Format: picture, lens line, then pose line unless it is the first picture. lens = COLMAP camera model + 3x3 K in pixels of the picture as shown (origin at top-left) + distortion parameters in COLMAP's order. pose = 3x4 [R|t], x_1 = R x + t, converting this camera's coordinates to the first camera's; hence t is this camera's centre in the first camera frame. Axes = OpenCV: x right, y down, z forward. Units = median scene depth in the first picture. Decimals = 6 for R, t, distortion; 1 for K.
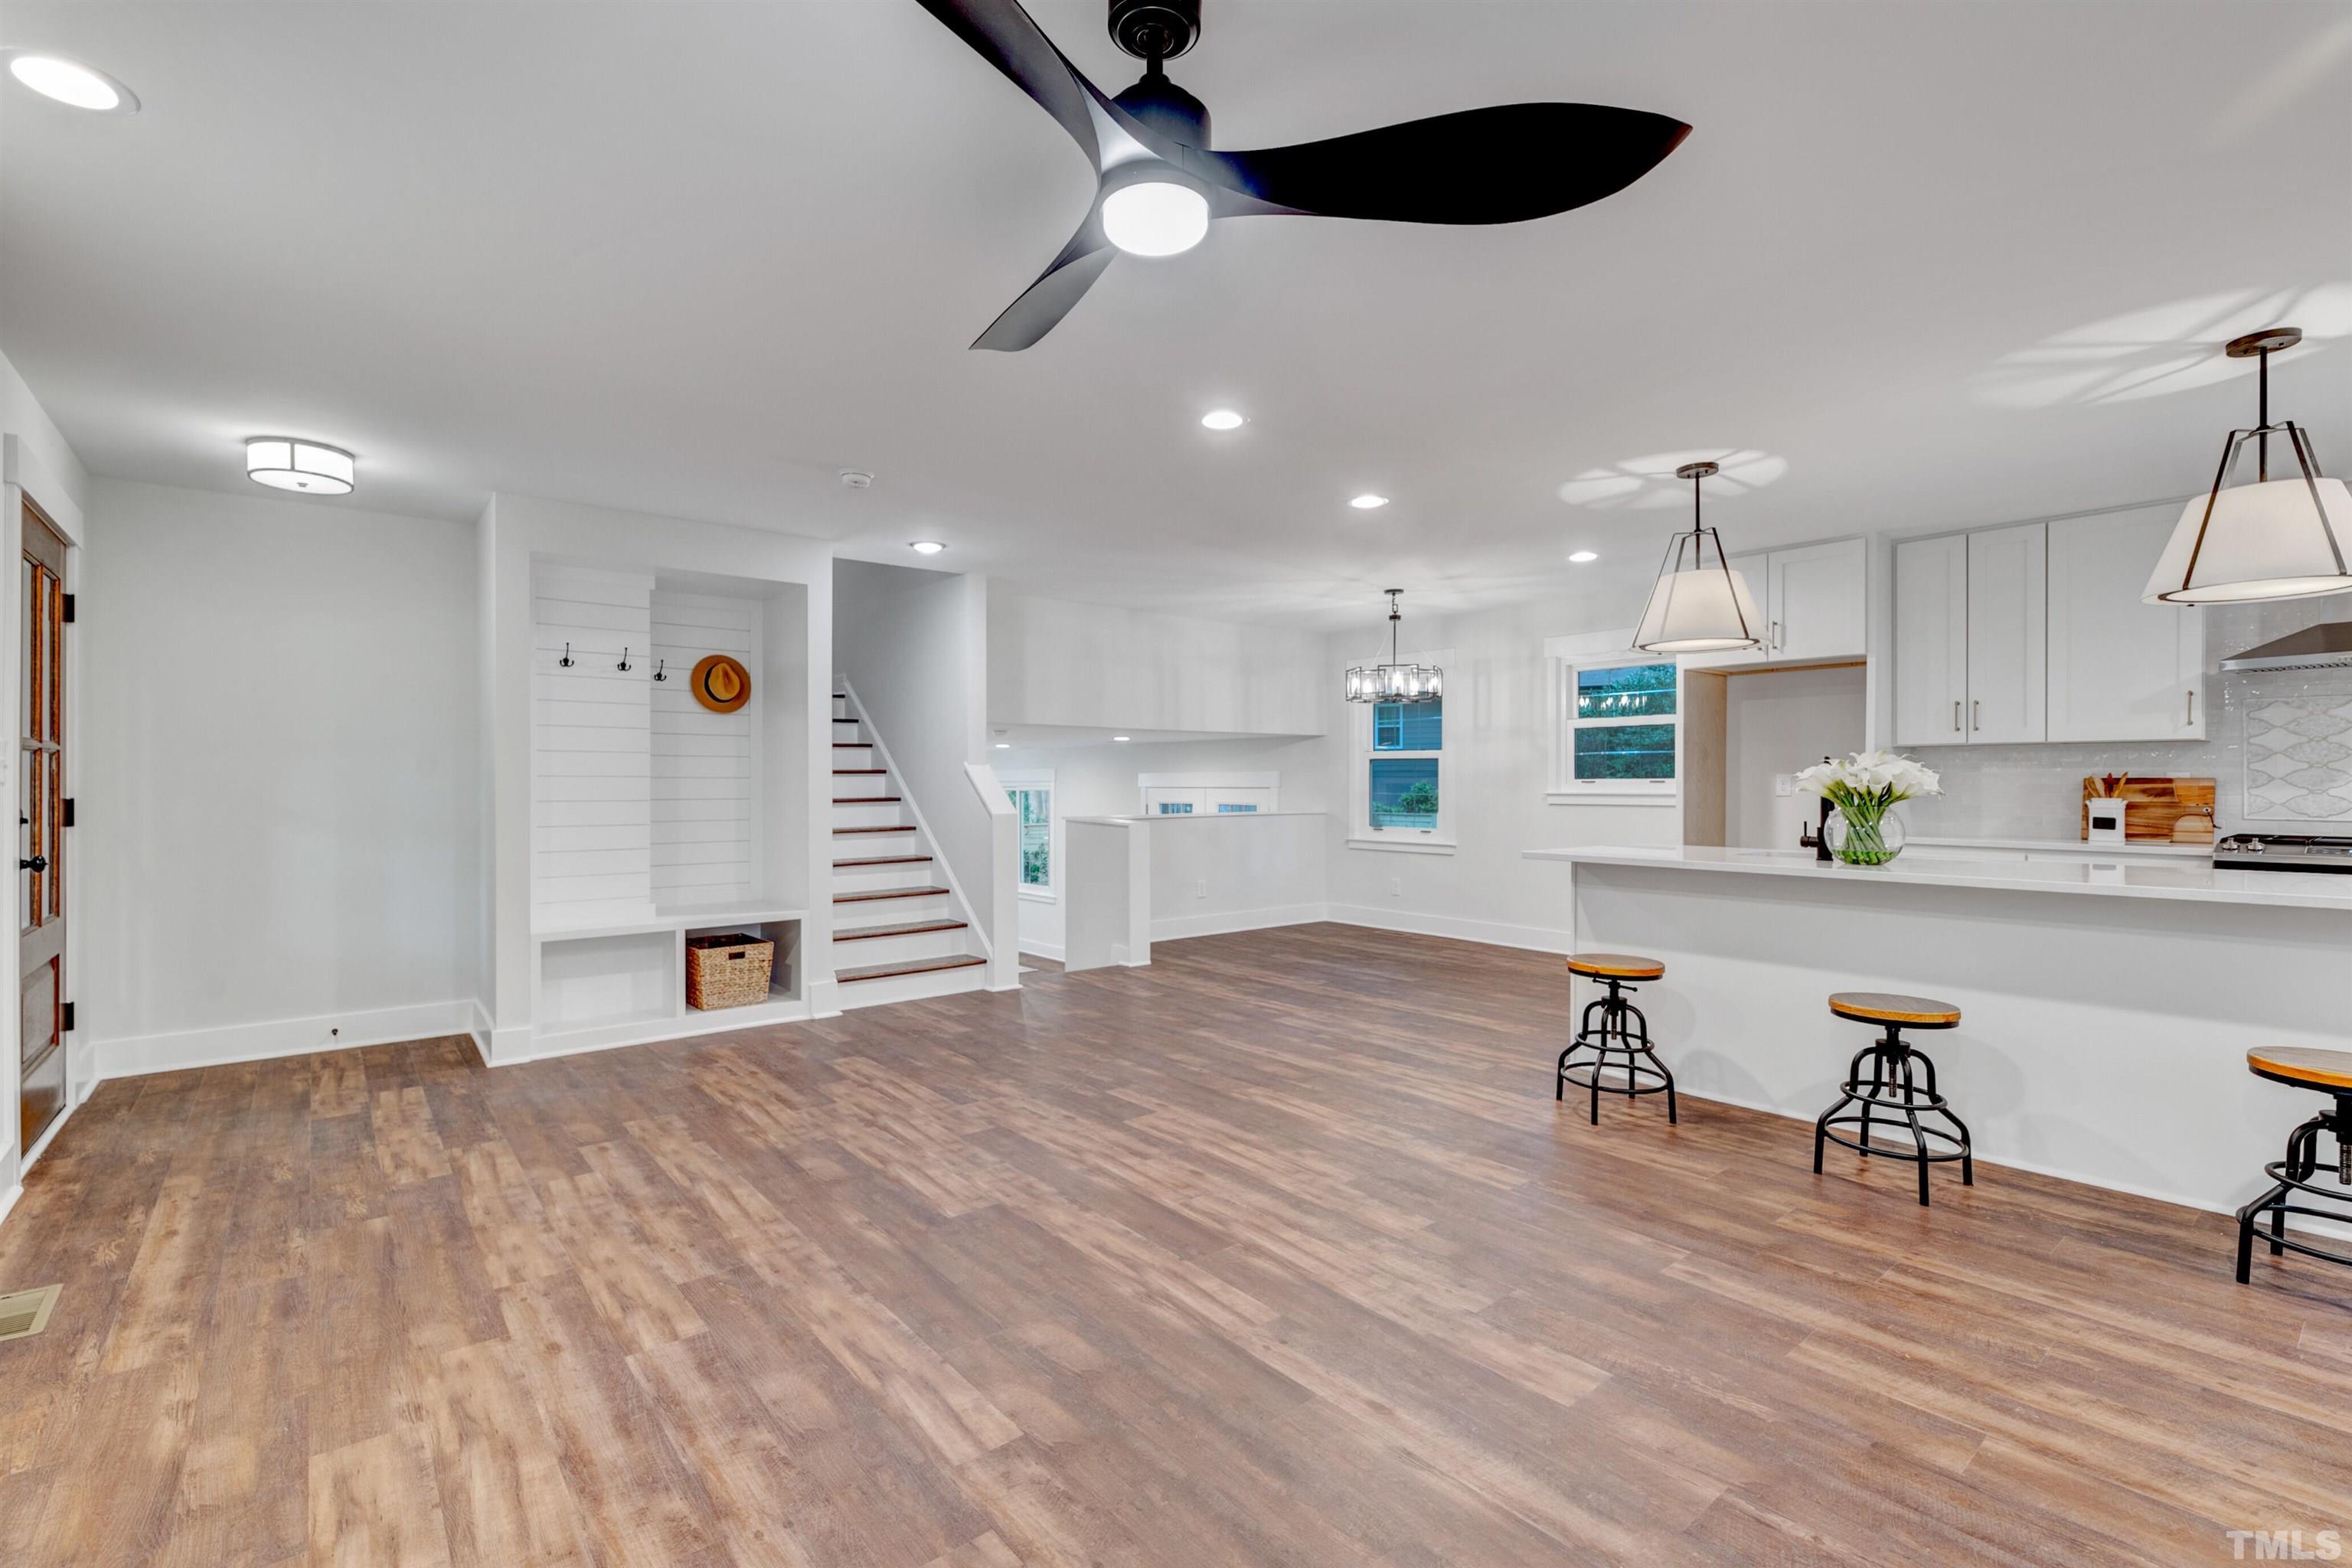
lens RADIAL K [[1044.0, 0, 1178.4], [0, 1044.0, 779.5], [0, 0, 1]] dist [0.004151, -0.000667]
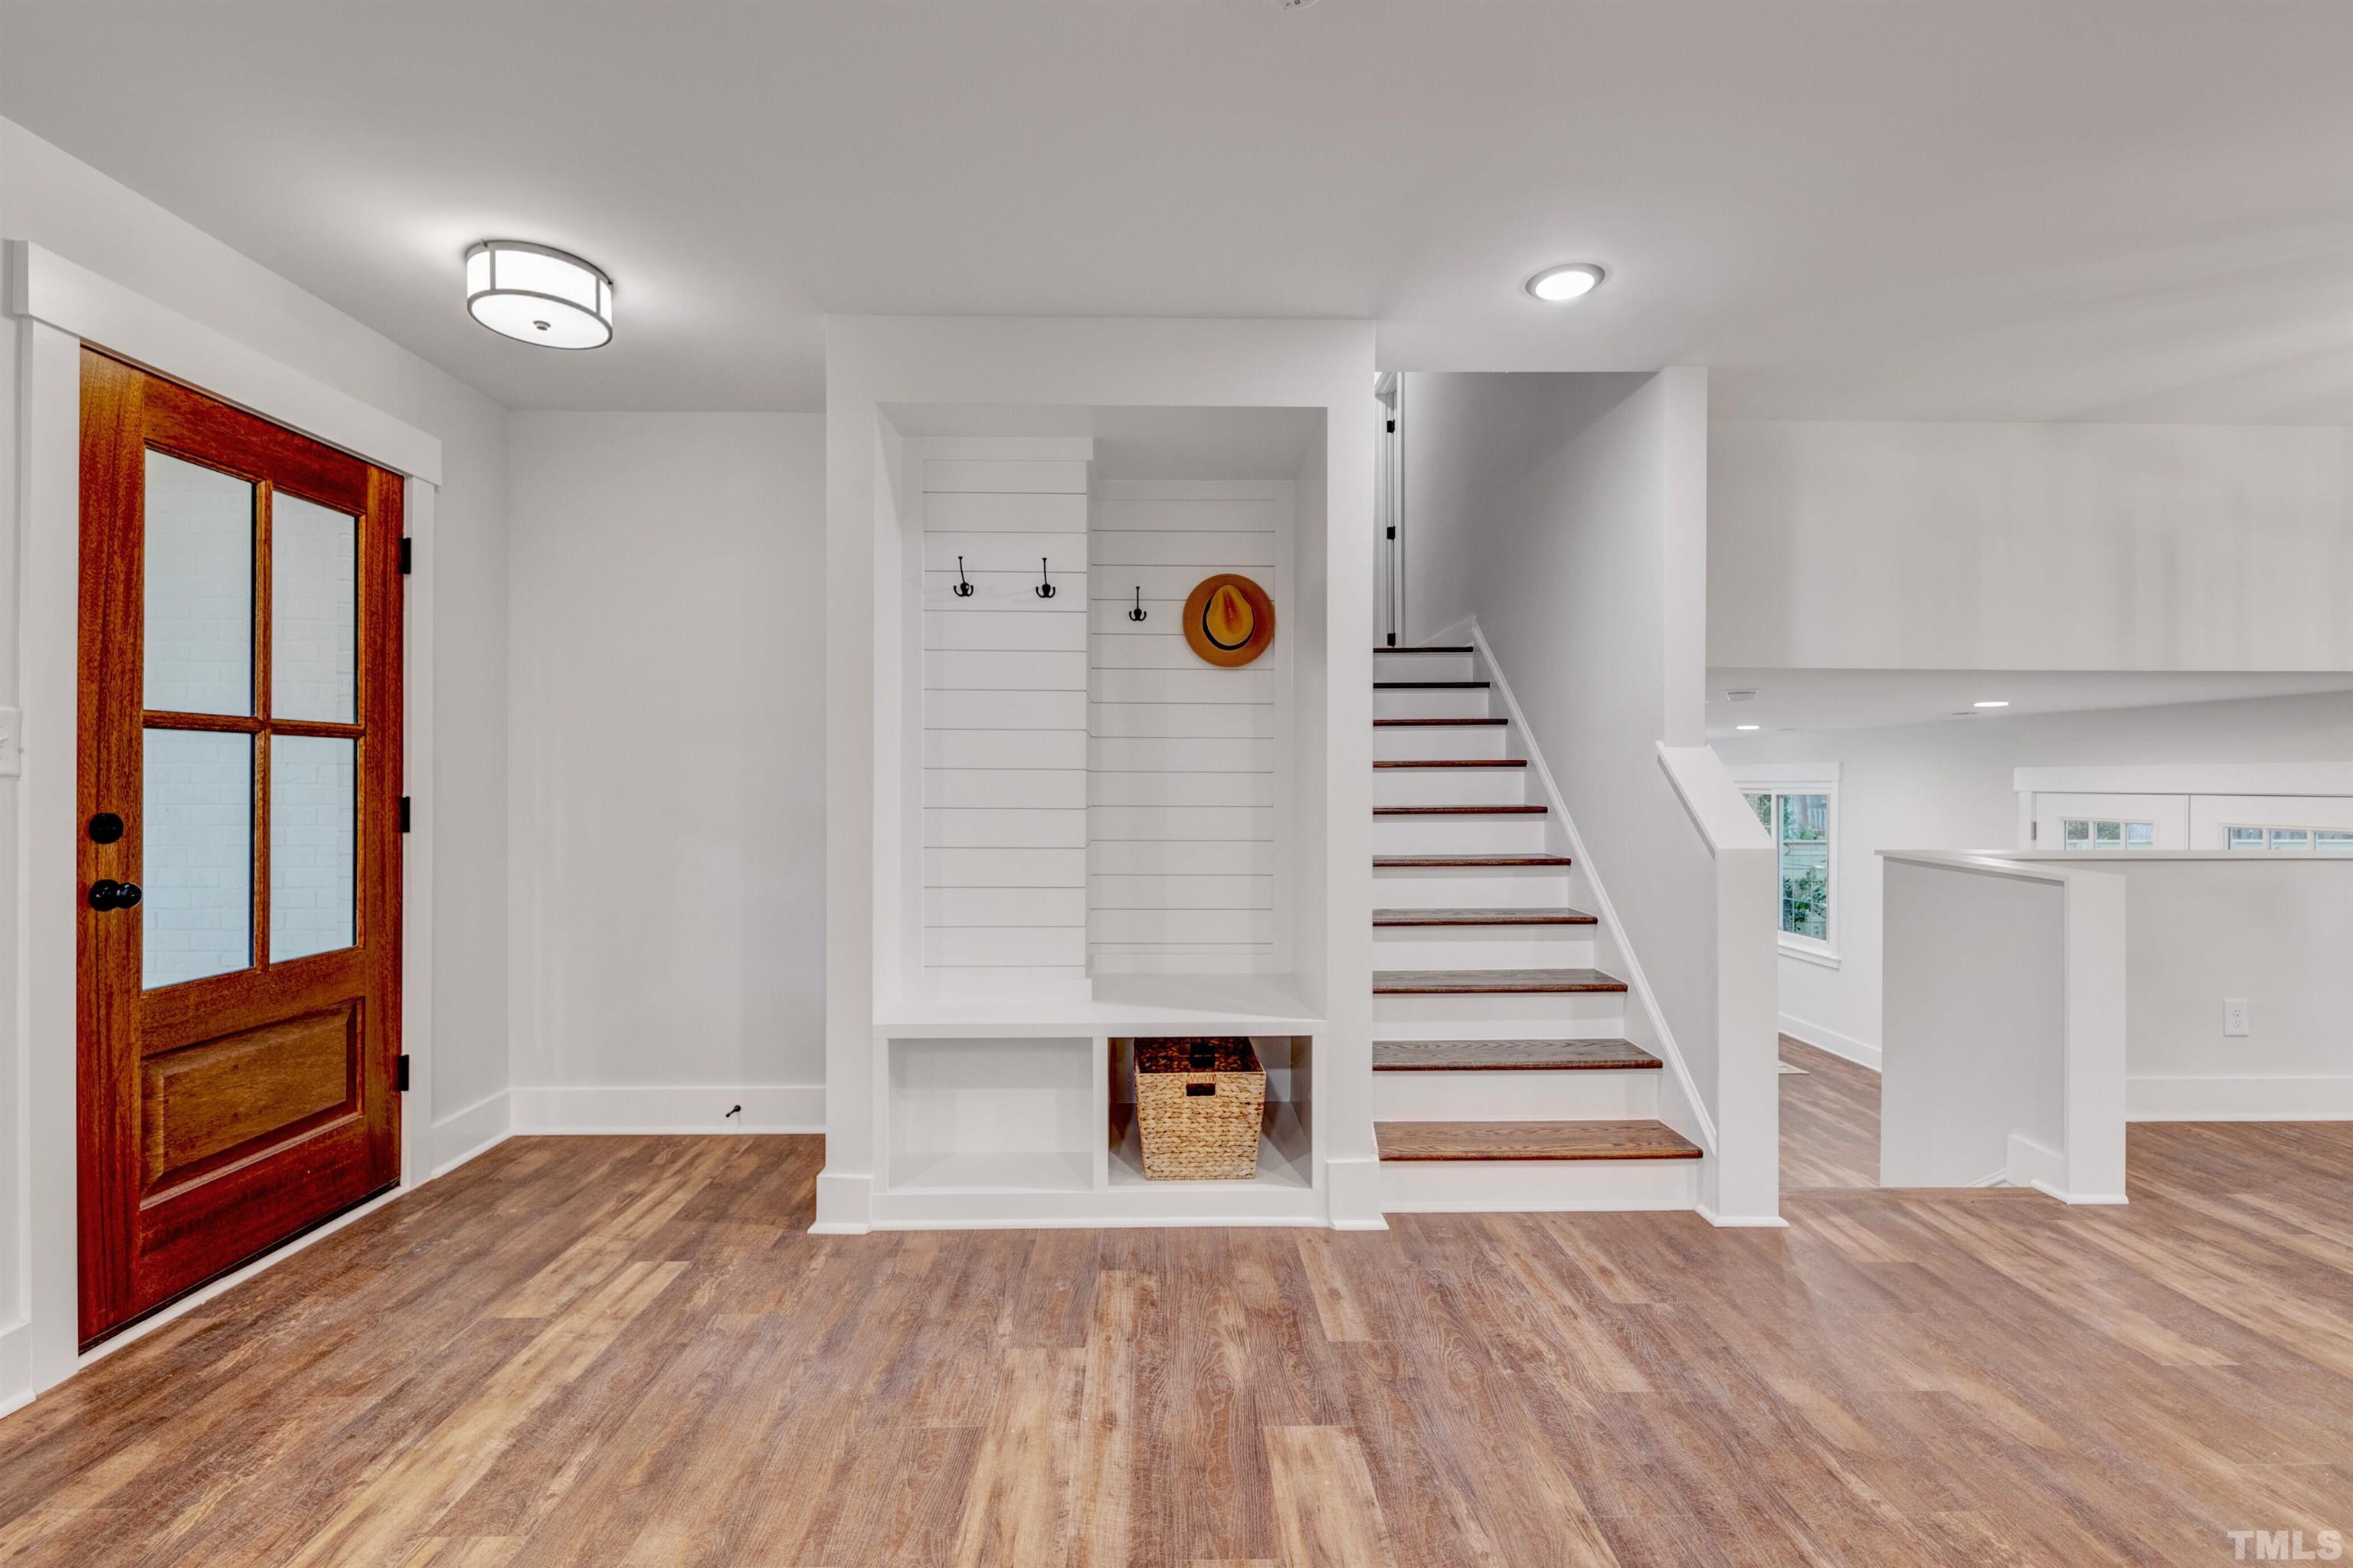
lens RADIAL K [[1039.9, 0, 1166.5], [0, 1039.9, 780.4], [0, 0, 1]] dist [0.003159, -0.004577]
pose [[0.777870, 0.003790, -0.628414, -0.118031], [-0.002472, 0.999993, 0.002971, 0.001955], [0.628421, -0.000758, 0.777873, 0.746781]]
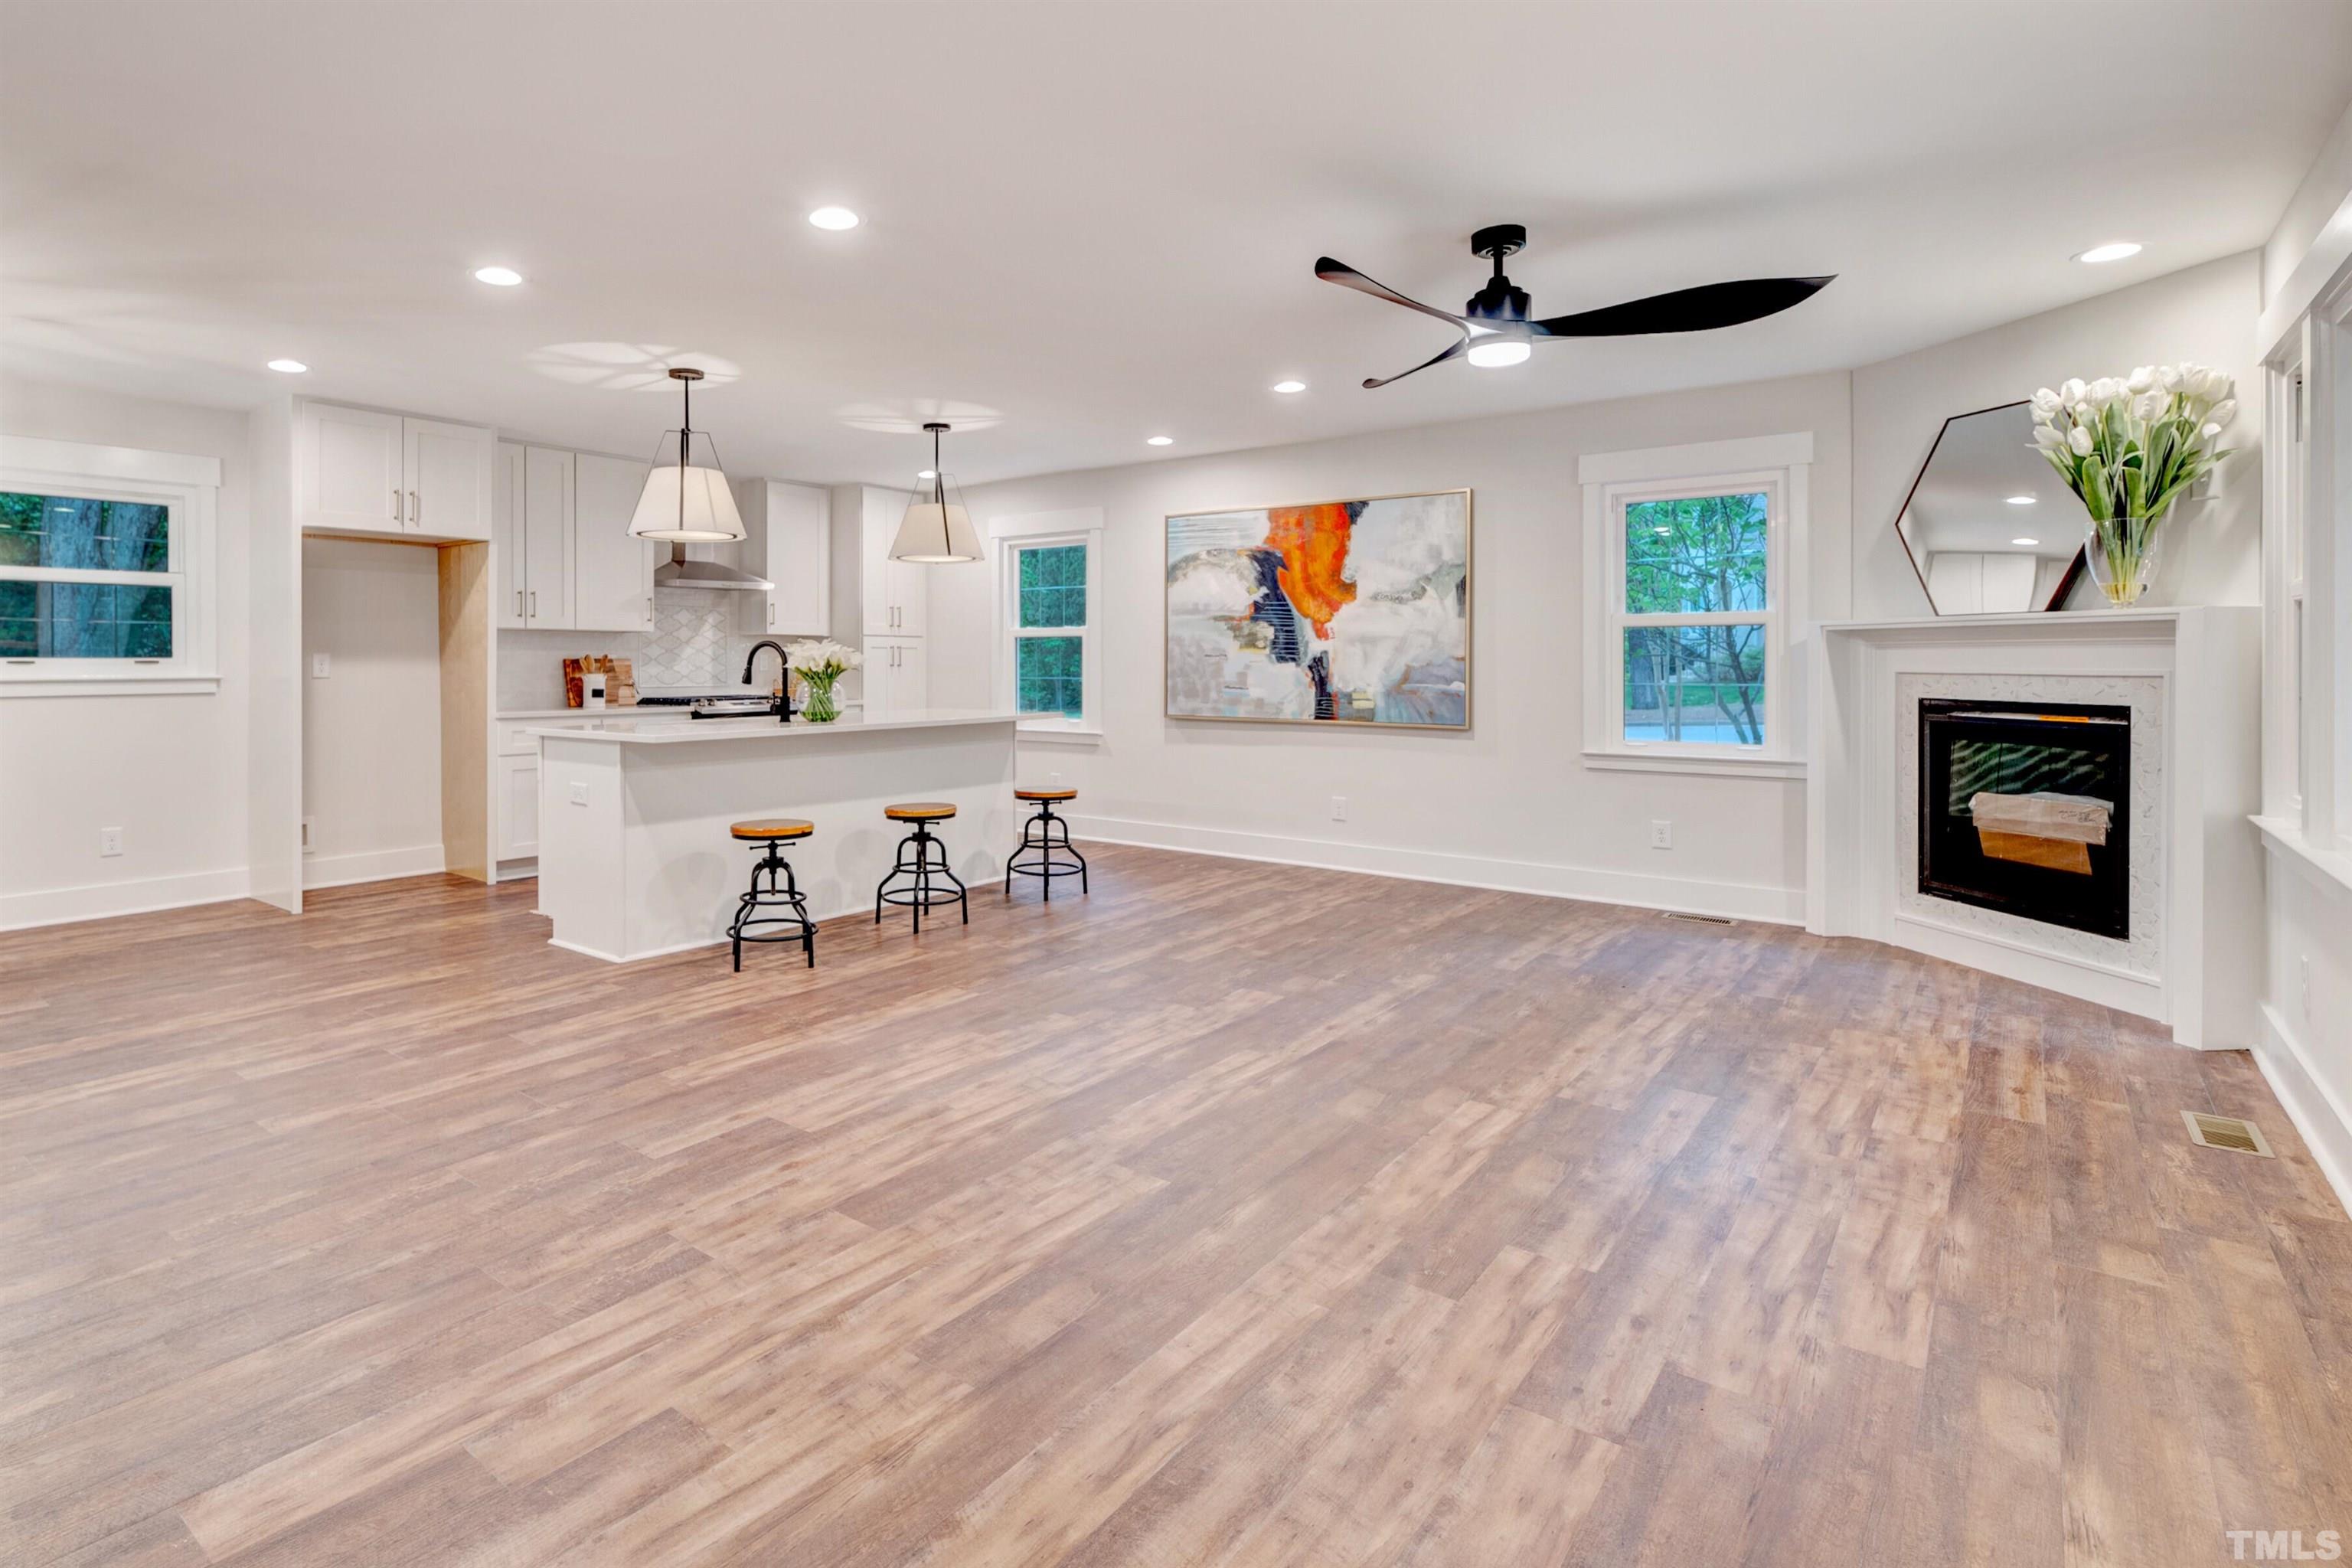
lens RADIAL K [[1186.5, 0, 1003.2], [0, 1186.5, 650.3], [0, 0, 1]] dist [0.003338, 0.000465]
pose [[-0.167717, 0.009535, 0.985789, -0.848918], [-0.000159, 0.999953, -0.009699, 0.004127], [-0.985835, -0.001784, -0.167708, 0.967473]]
